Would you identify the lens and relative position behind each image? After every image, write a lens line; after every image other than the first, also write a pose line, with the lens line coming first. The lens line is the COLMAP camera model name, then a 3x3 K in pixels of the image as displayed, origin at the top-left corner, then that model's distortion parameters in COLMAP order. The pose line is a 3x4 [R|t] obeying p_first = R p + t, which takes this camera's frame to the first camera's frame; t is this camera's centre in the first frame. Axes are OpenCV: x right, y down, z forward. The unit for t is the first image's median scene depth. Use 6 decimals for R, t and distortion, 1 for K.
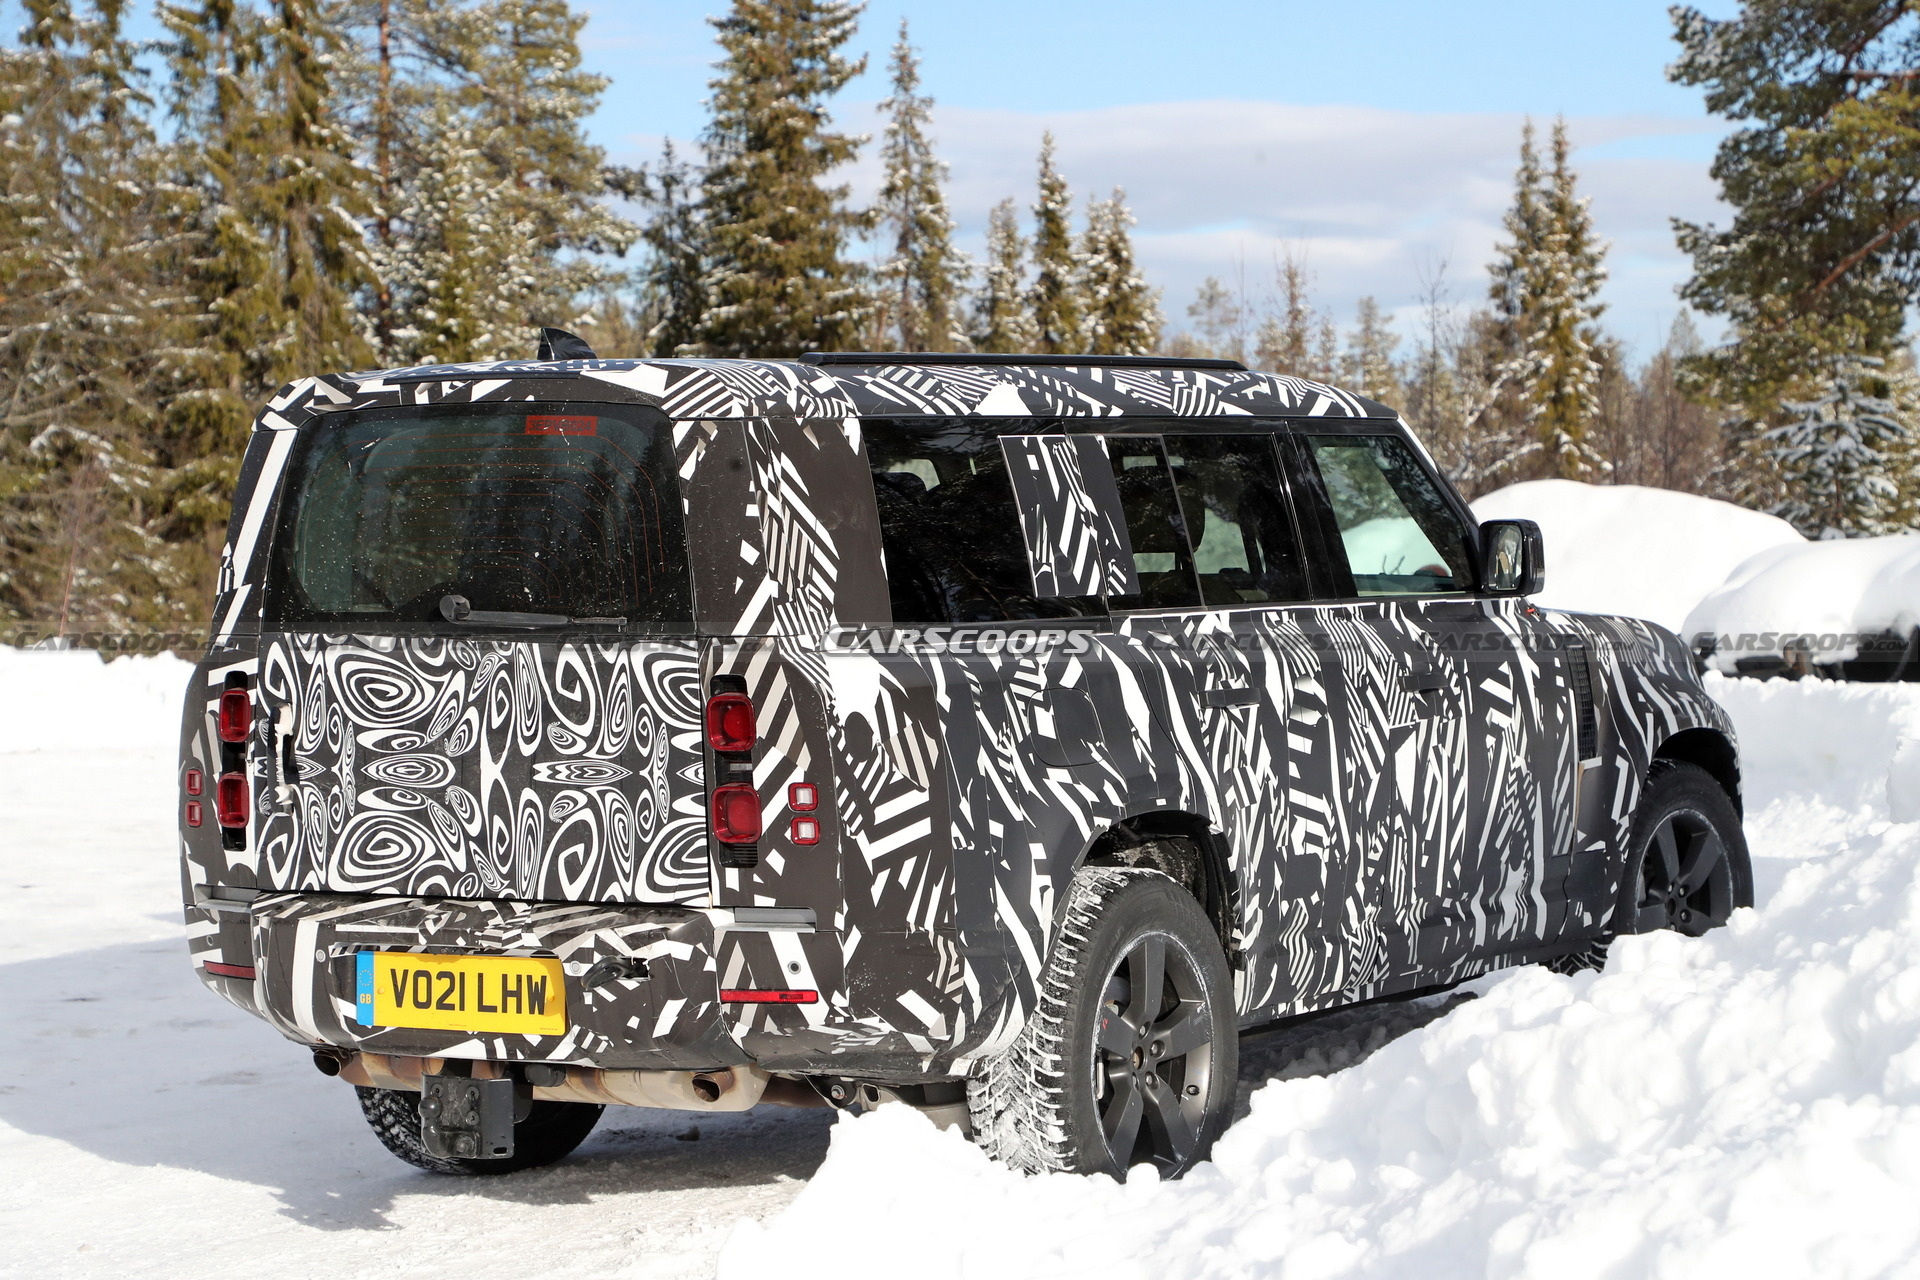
lens RADIAL K [[4032.3, 0, 962.6], [0, 4032.3, 604.2], [0, 0, 1]] dist [0.339408, -0.409035]
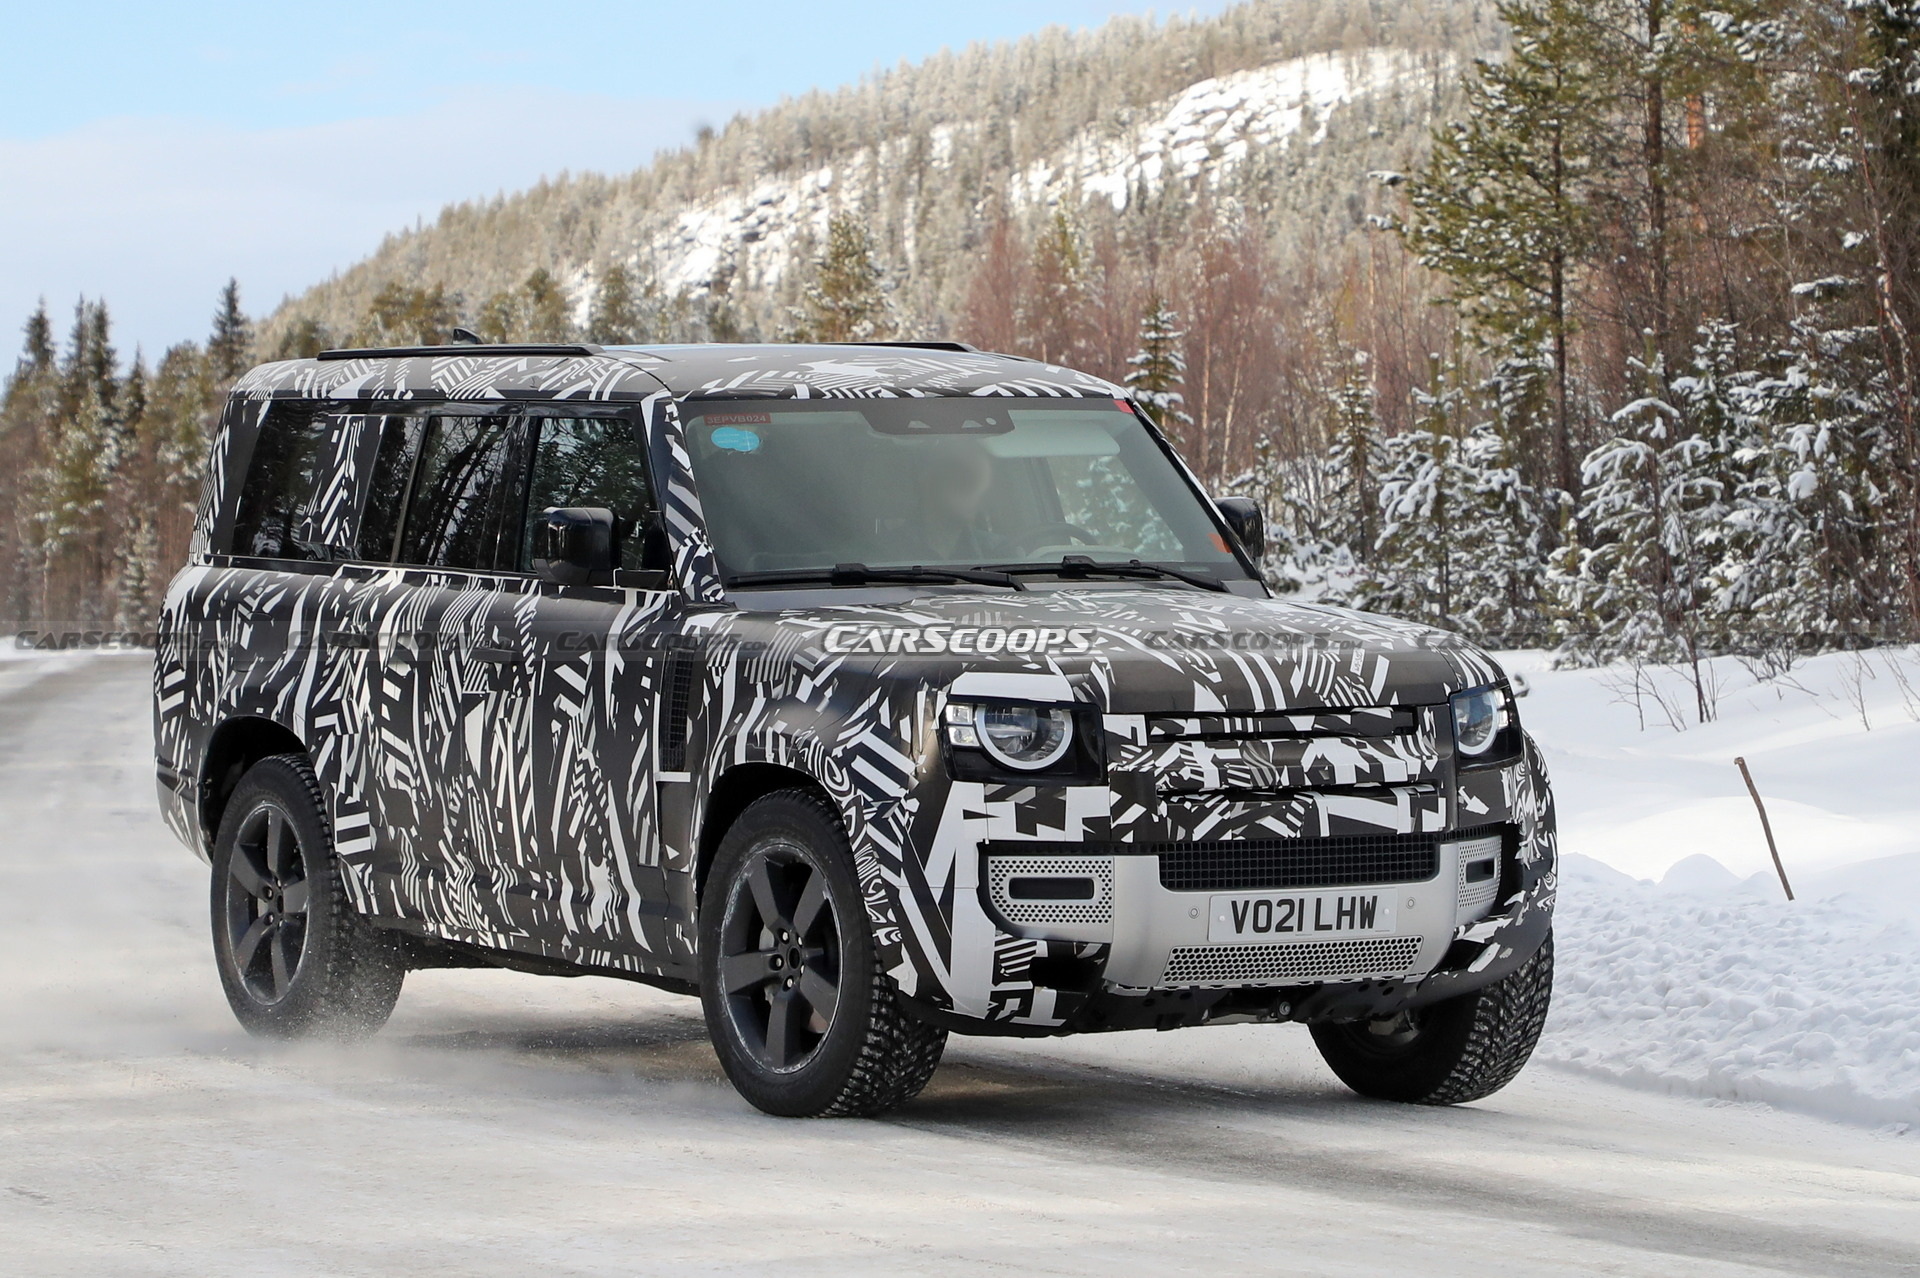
lens RADIAL K [[8518.8, 0, 1177.1], [0, 8518.8, 301.8], [0, 0, 1]] dist [0.494143, -6.268476]
pose [[-0.475721, 0.018756, -0.879396, 2.346880], [-0.011208, 0.999562, 0.027382, -0.160488], [0.879525, 0.022883, -0.475302, 2.619086]]
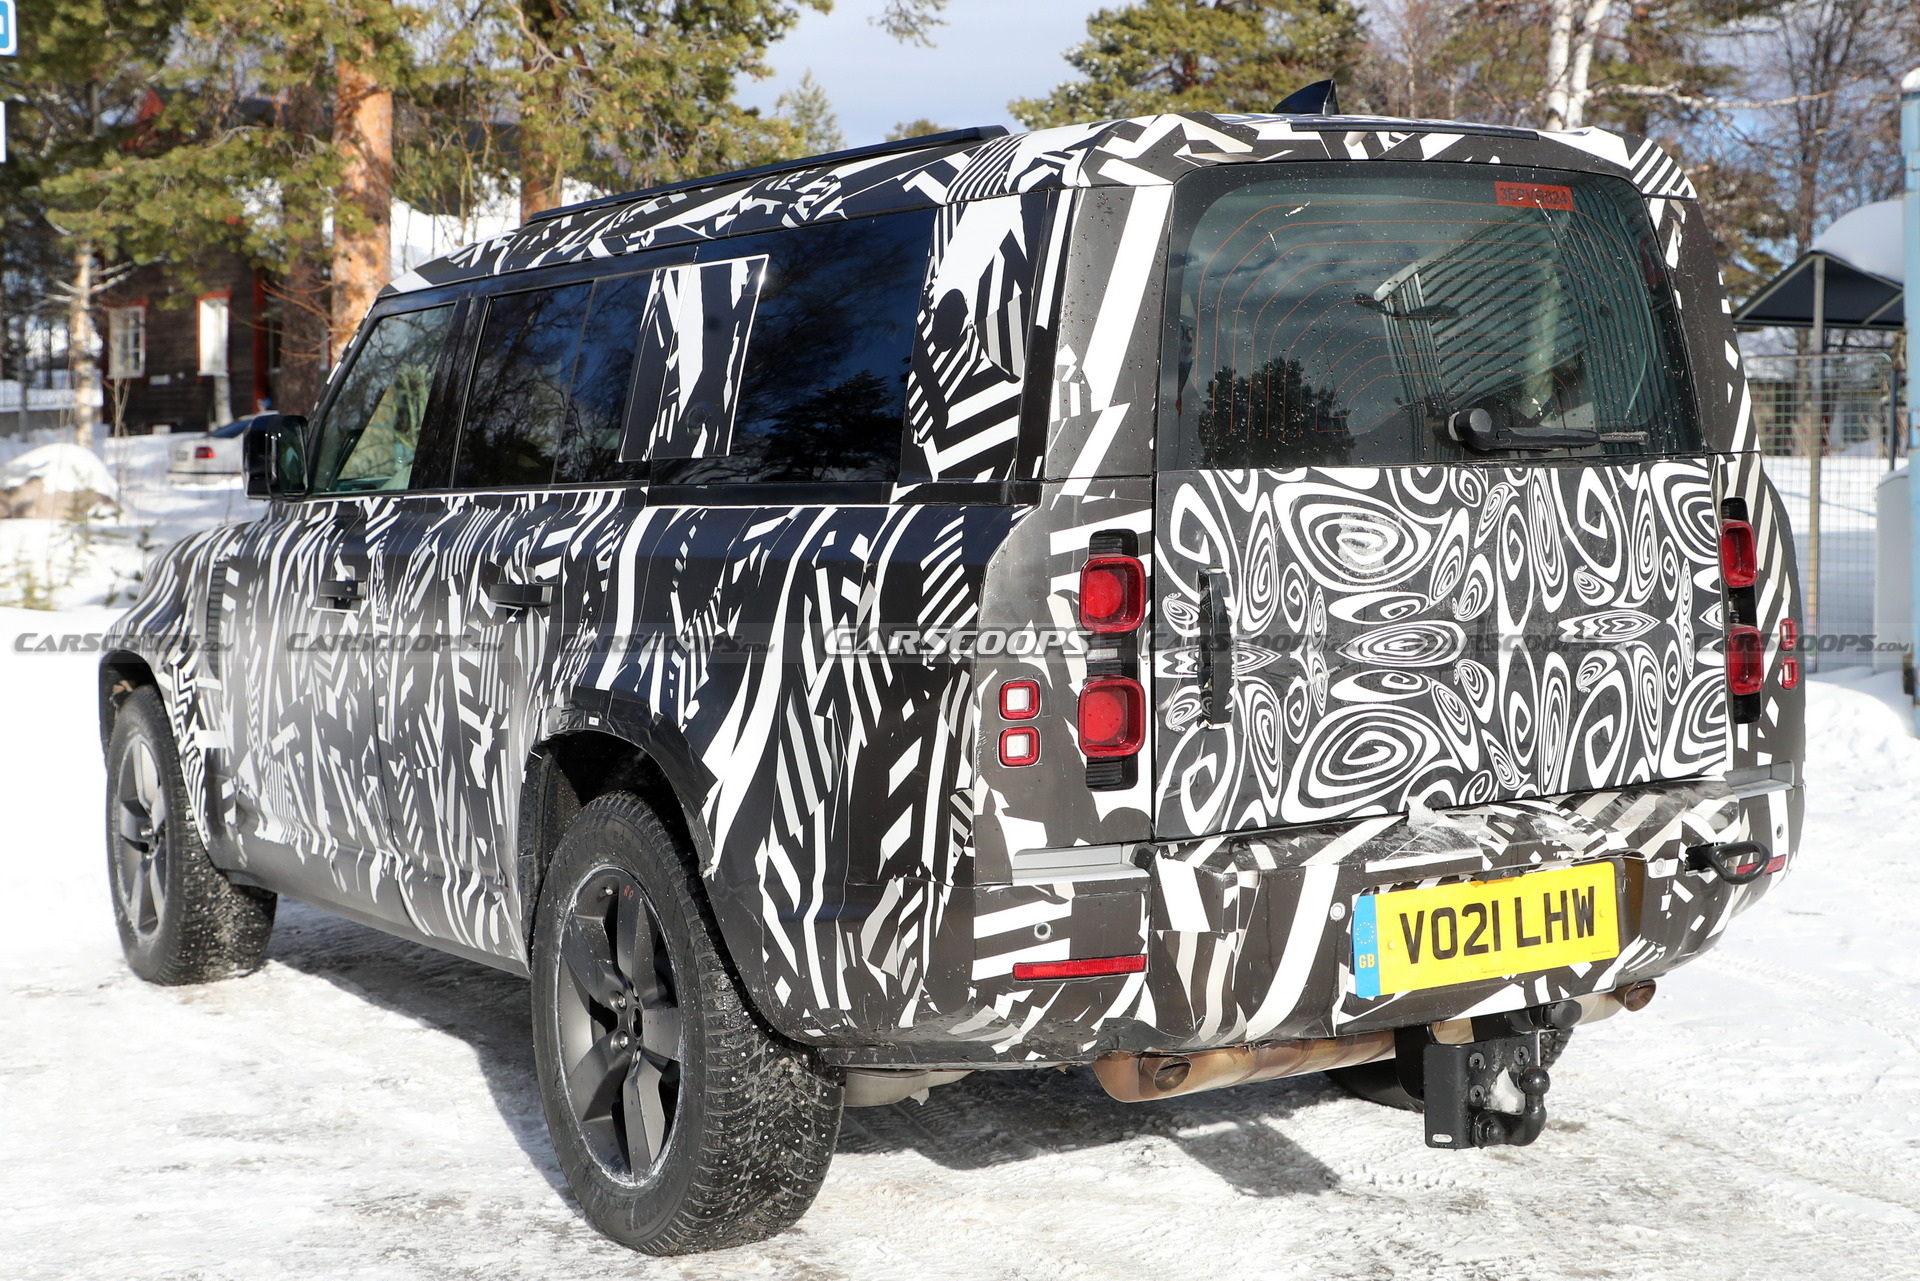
lens RADIAL K [[2818.1, 0, 958.3], [0, 2818.1, 508.0], [0, 0, 1]] dist [0.123130, -0.028395]
pose [[0.459439, -0.015781, 0.888069, -0.633204], [0.047057, 0.998870, -0.006594, 0.015144], [-0.886962, 0.044819, 0.459662, 0.827394]]
